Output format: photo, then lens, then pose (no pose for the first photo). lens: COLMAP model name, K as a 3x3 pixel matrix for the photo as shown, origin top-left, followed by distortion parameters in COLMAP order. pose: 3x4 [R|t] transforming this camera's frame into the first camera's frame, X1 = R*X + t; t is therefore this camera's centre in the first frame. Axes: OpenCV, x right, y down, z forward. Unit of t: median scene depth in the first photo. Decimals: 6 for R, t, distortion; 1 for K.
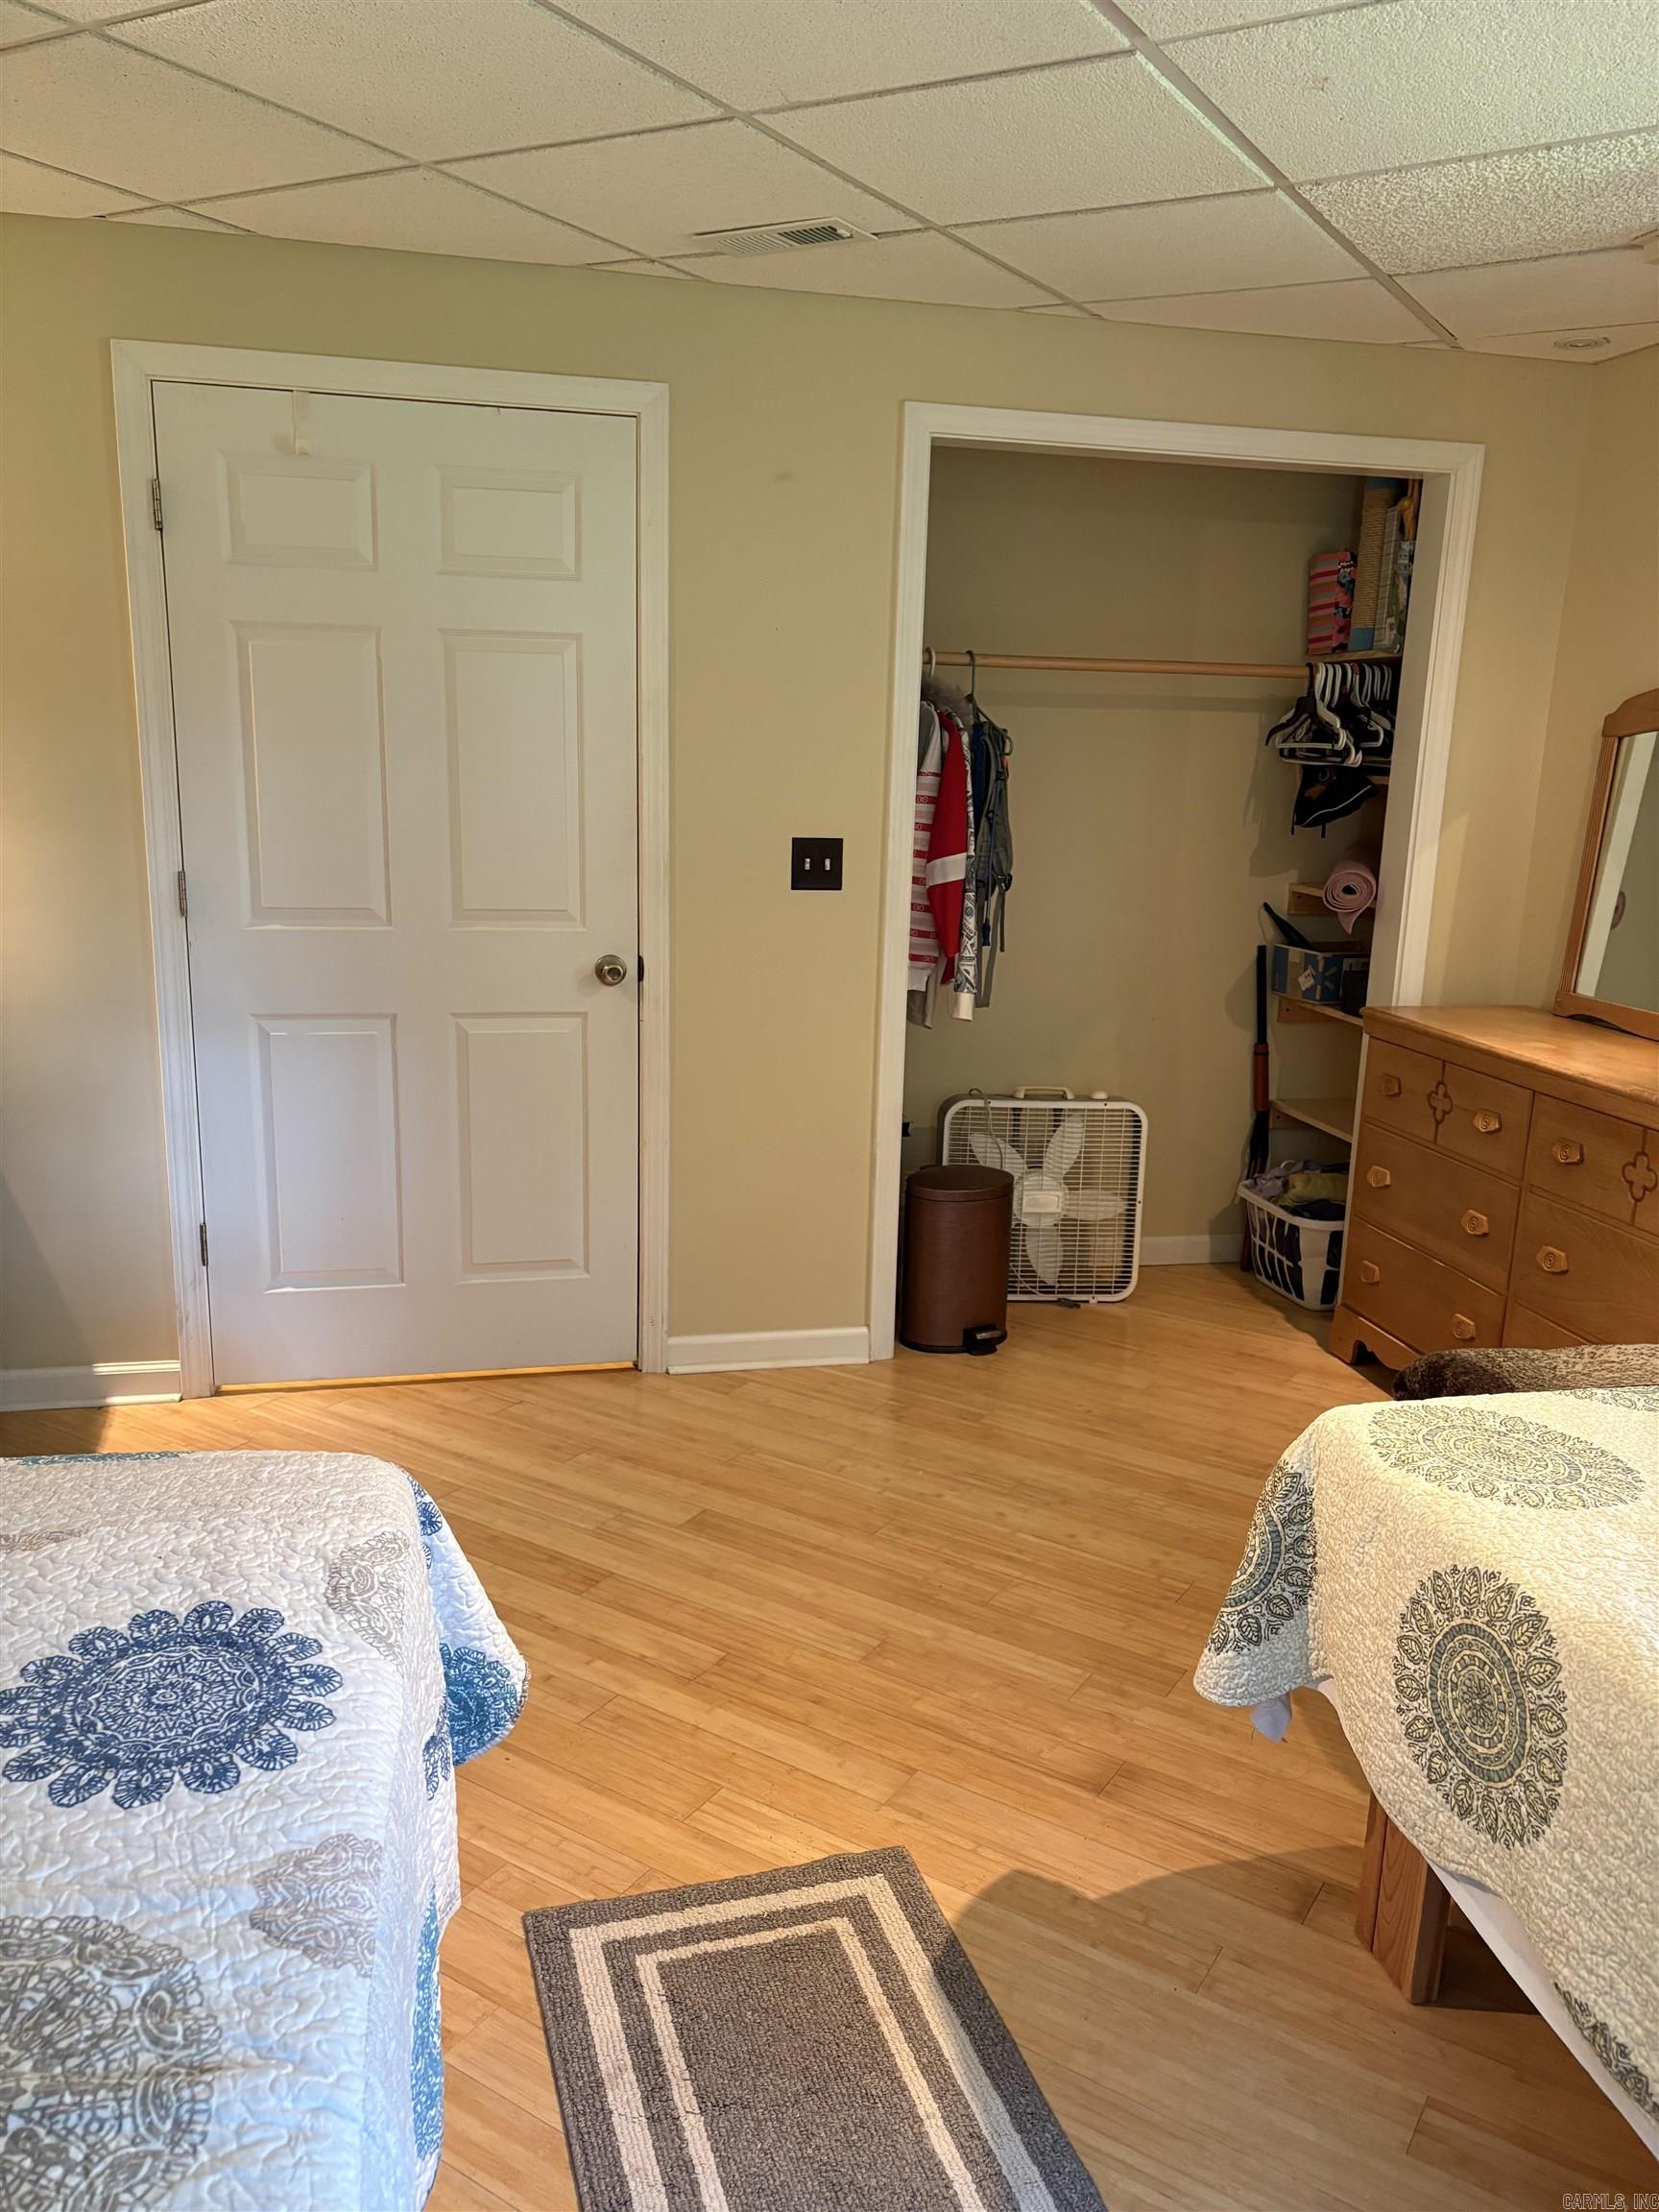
lens RADIAL K [[1730.0, 0, 829.5], [0, 1730.0, 1106.0], [0, 0, 1]] dist [0.103167, 0.002528]
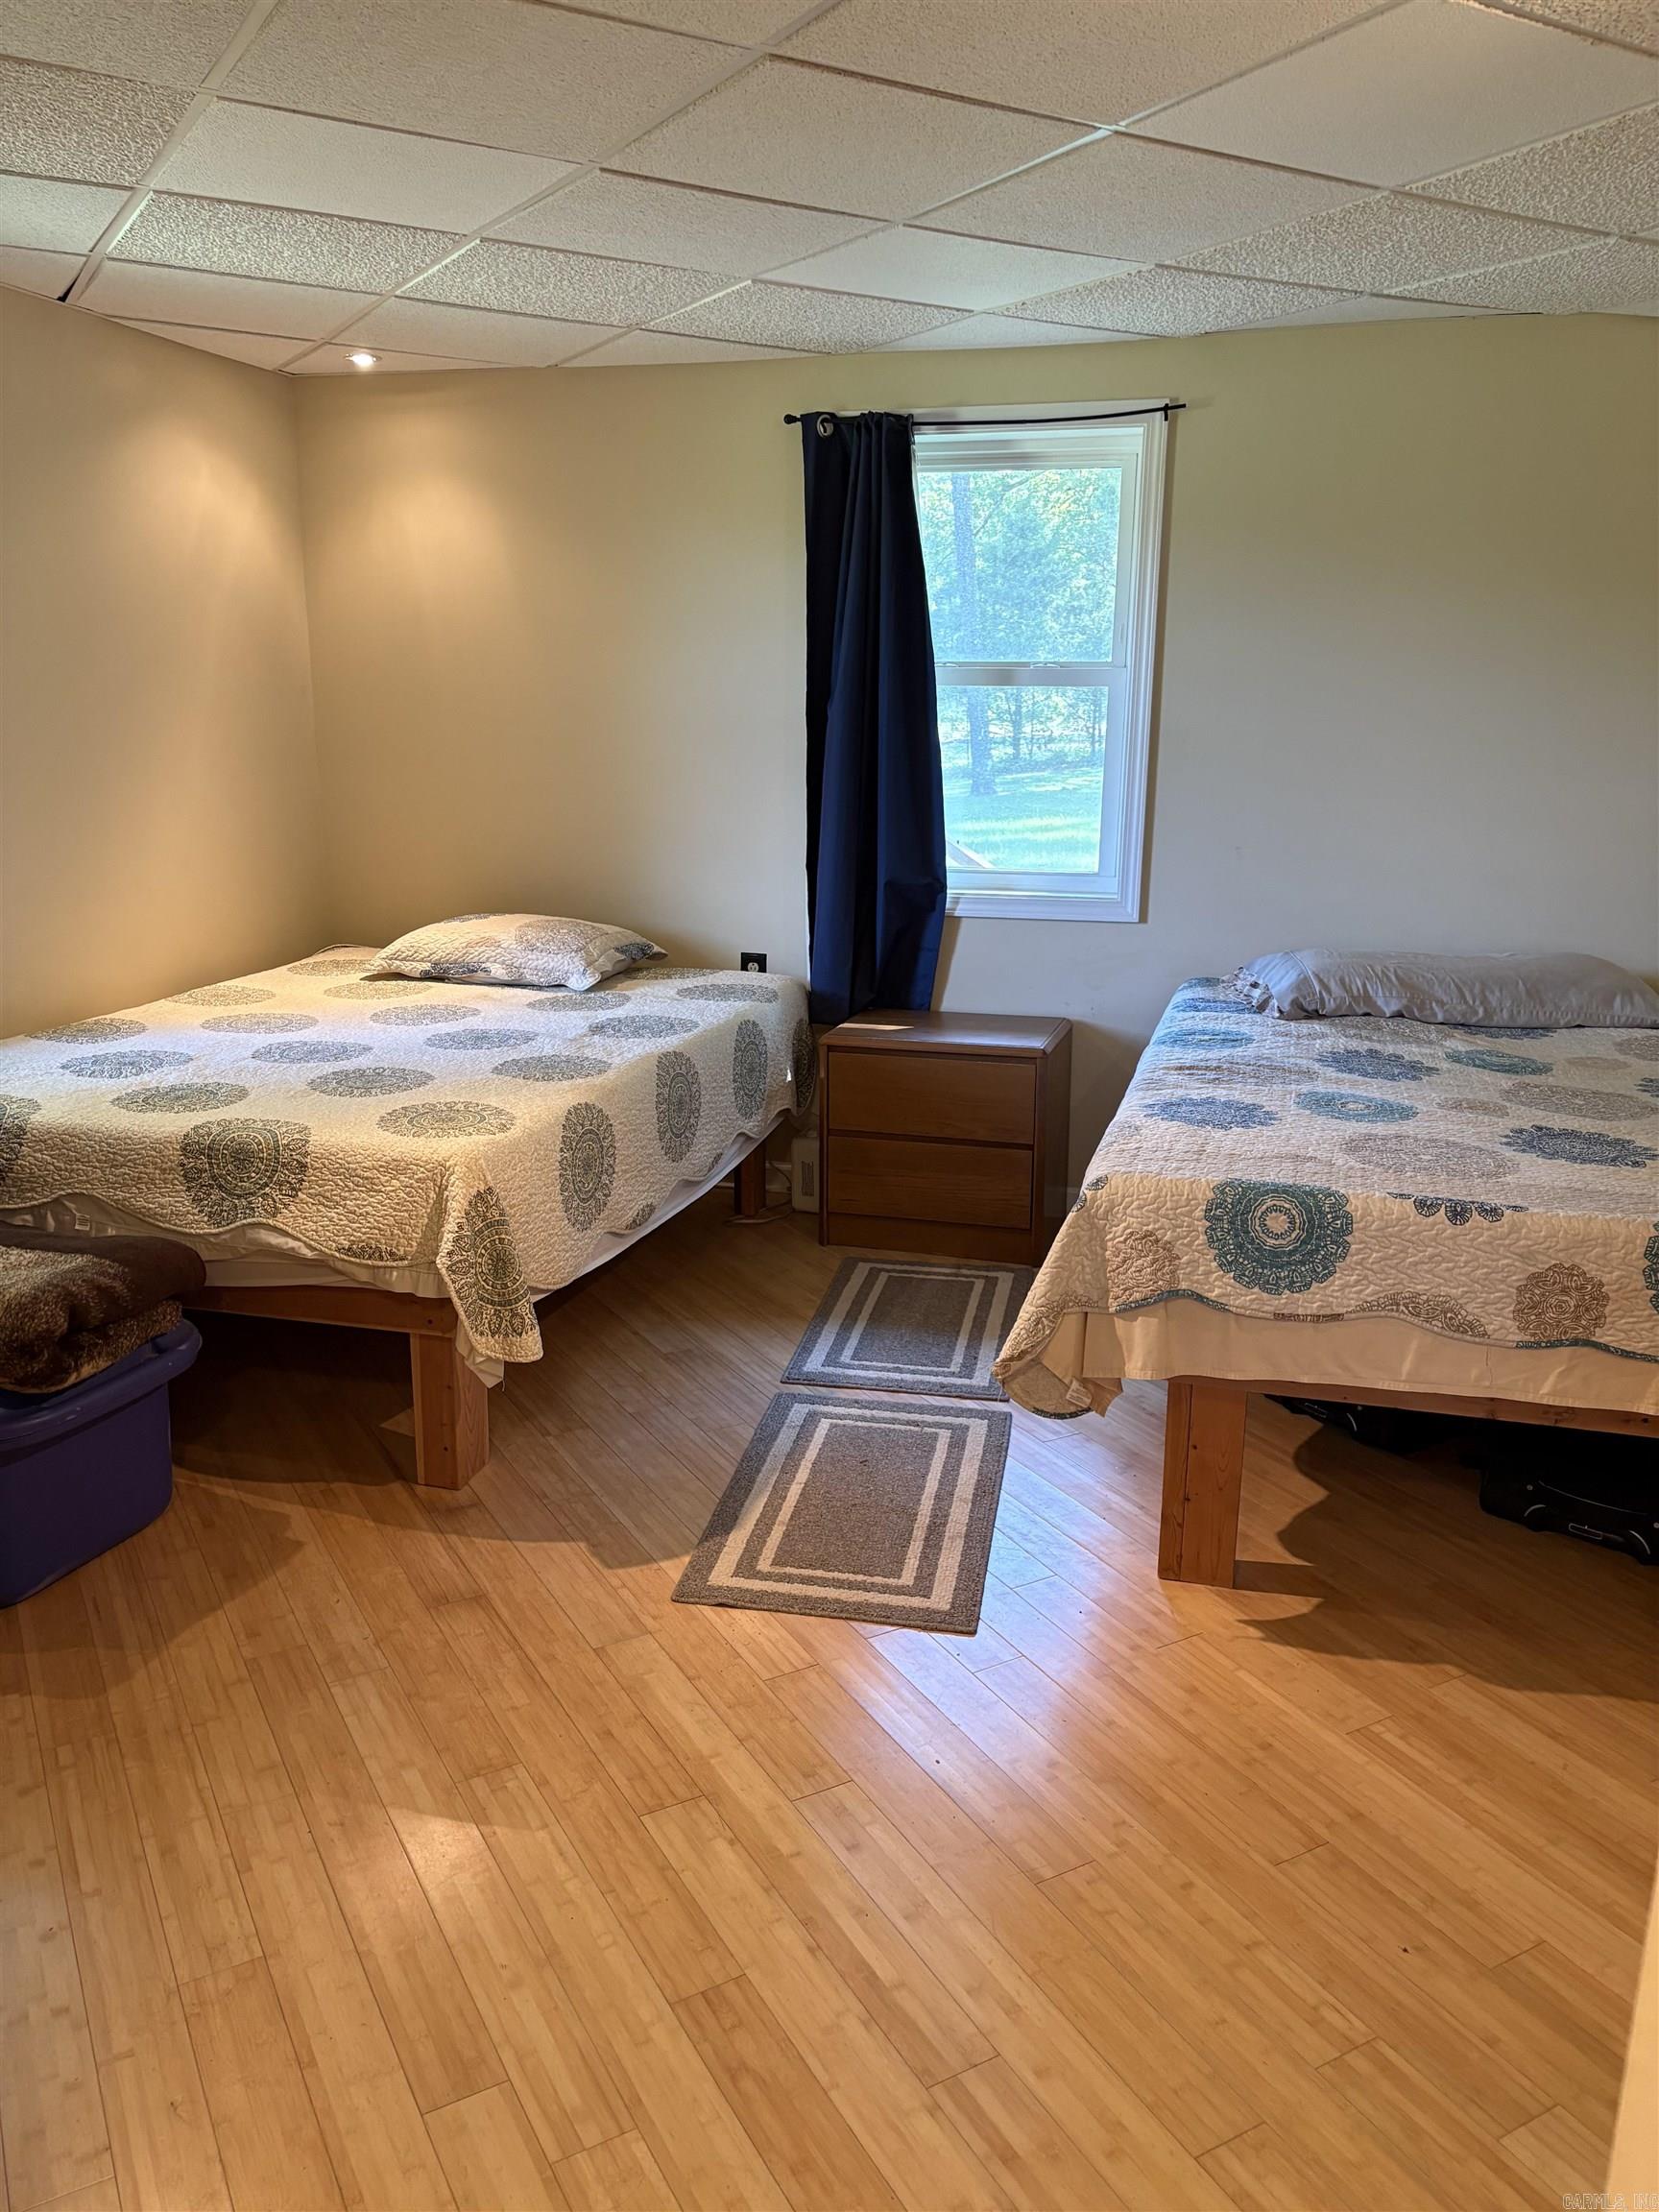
lens RADIAL K [[1642.1, 0, 829.5], [0, 1642.1, 1106.0], [0, 0, 1]] dist [0.094872, -0.133531]
pose [[-0.883023, -0.144067, 0.446671, -0.564400], [0.073605, 0.897435, 0.434963, -0.414173], [-0.463522, 0.416960, -0.781851, 1.847155]]
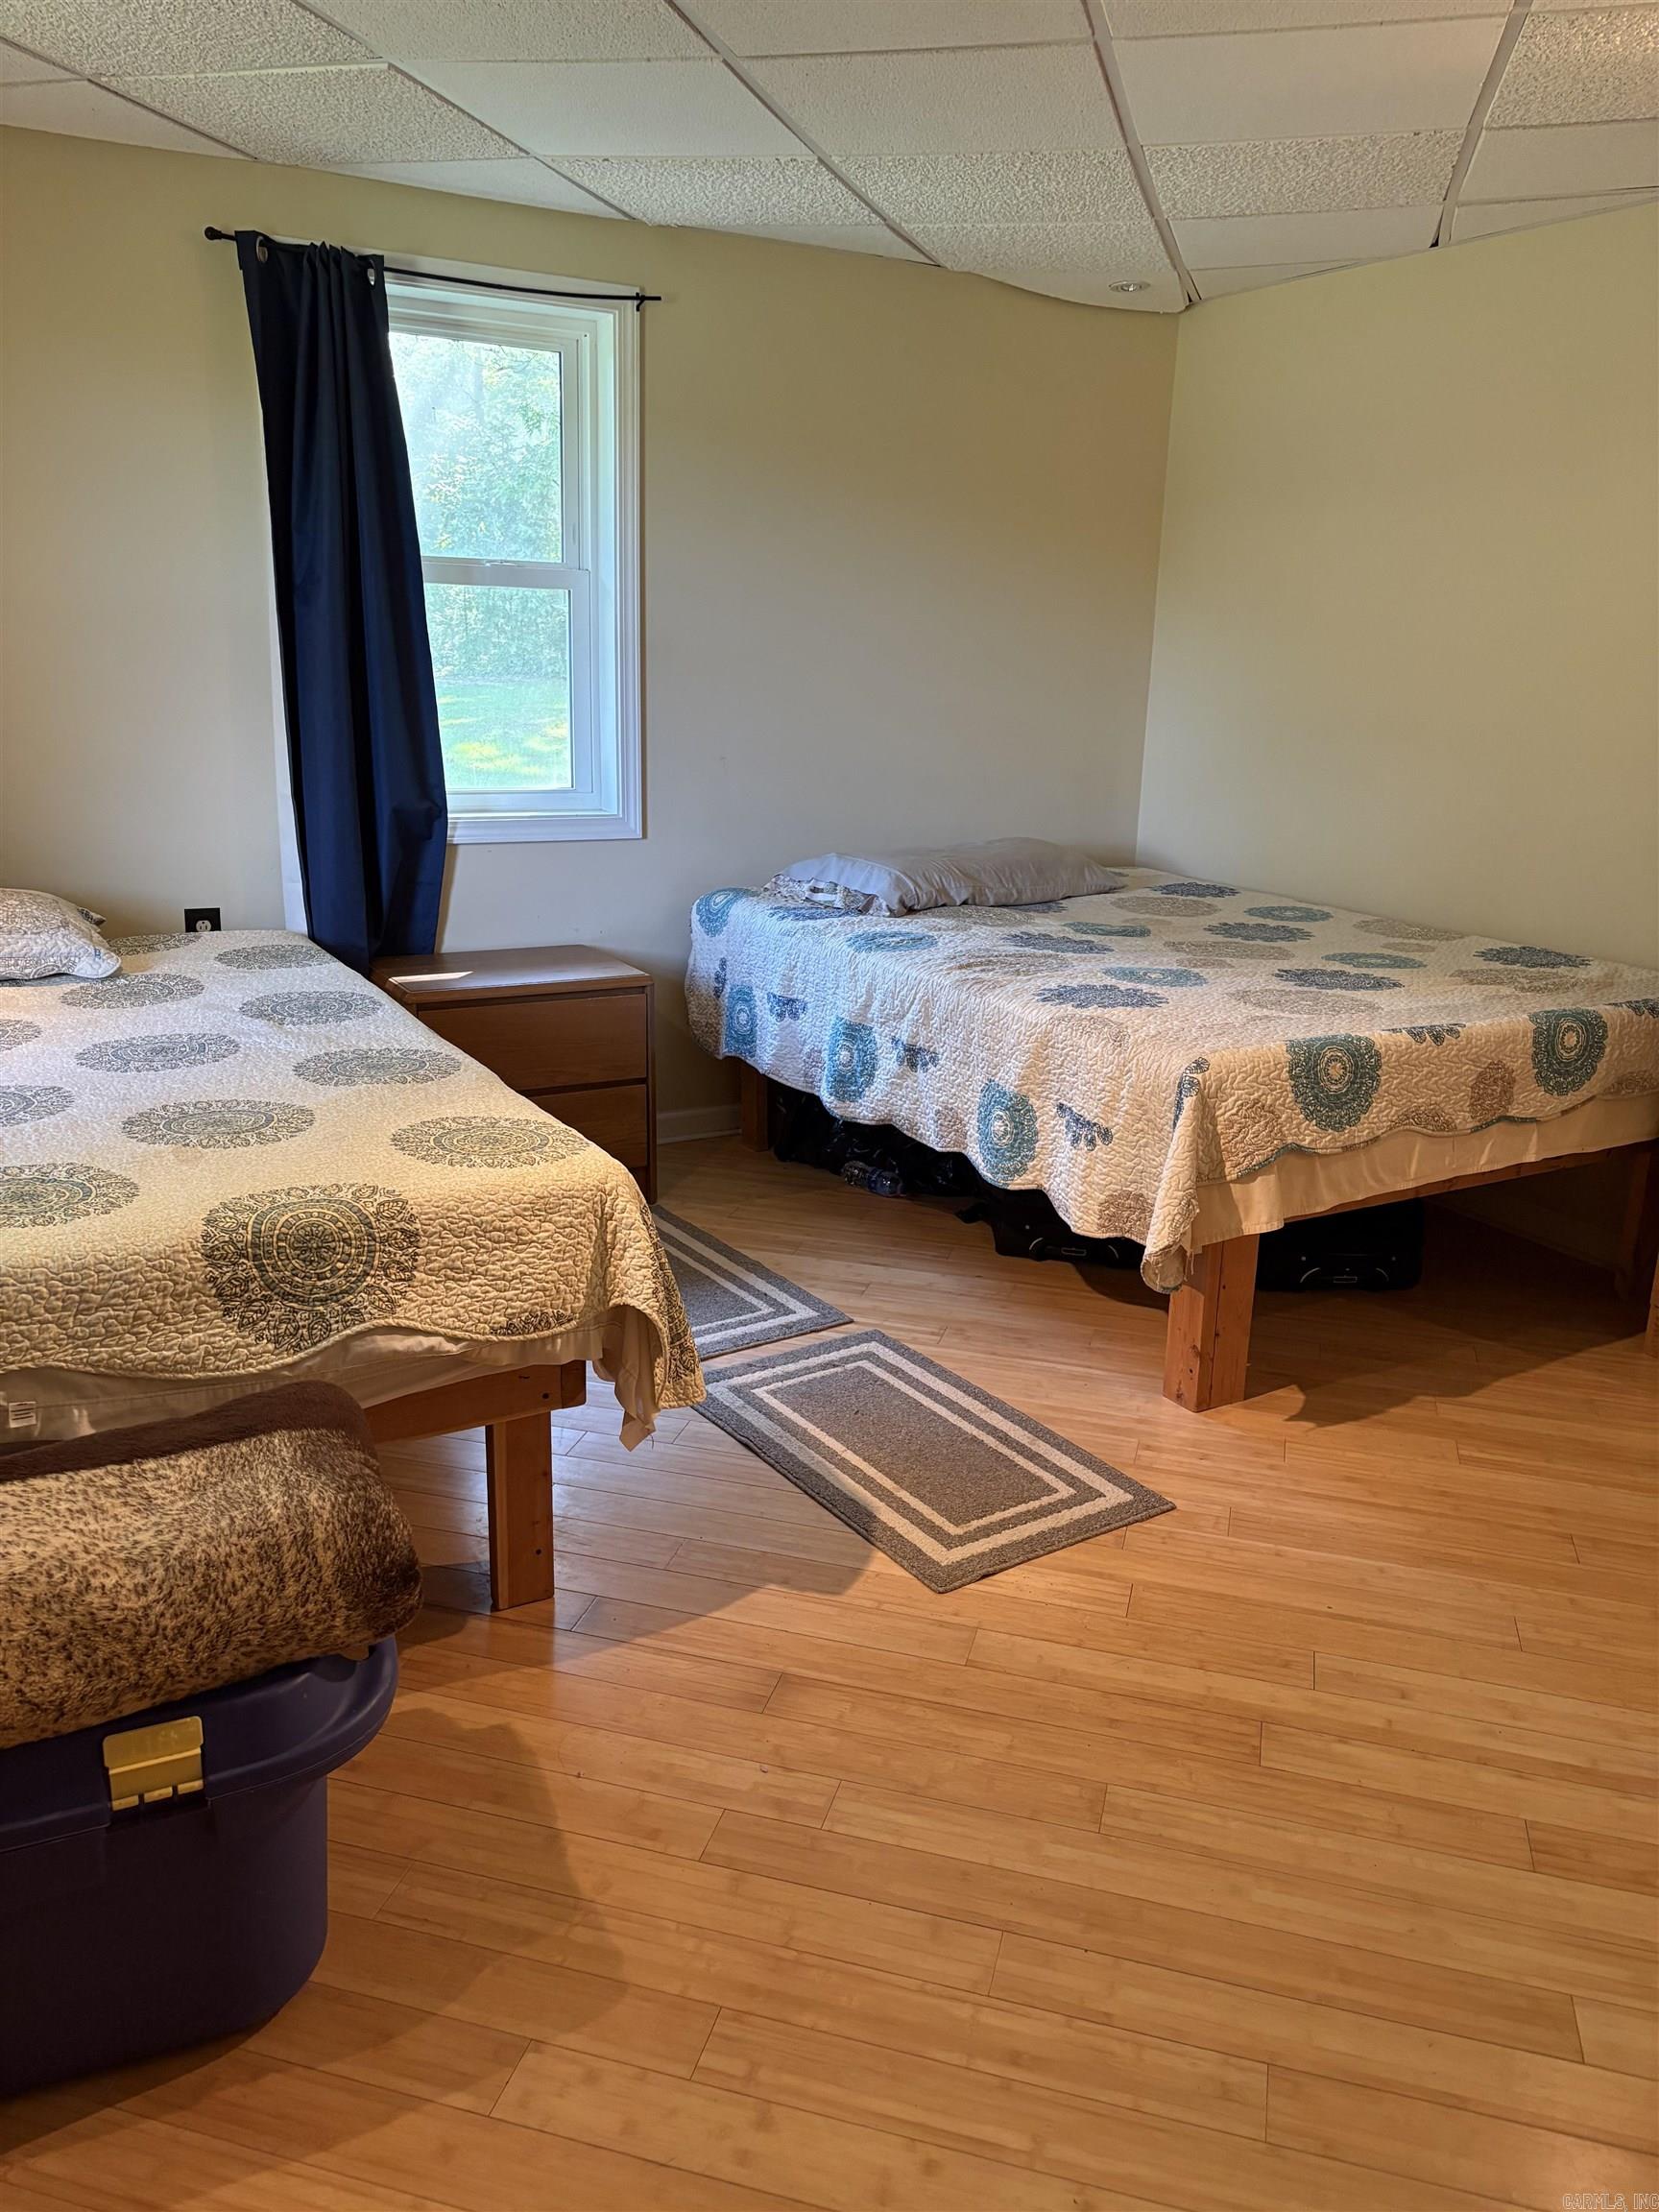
lens RADIAL K [[1642.1, 0, 829.5], [0, 1642.1, 1106.0], [0, 0, 1]] dist [0.094872, -0.133531]
pose [[-0.954230, 0.027109, -0.297844, 0.450367], [-0.119245, 0.878815, 0.462023, -0.363138], [0.274275, 0.476392, -0.835359, 1.857819]]
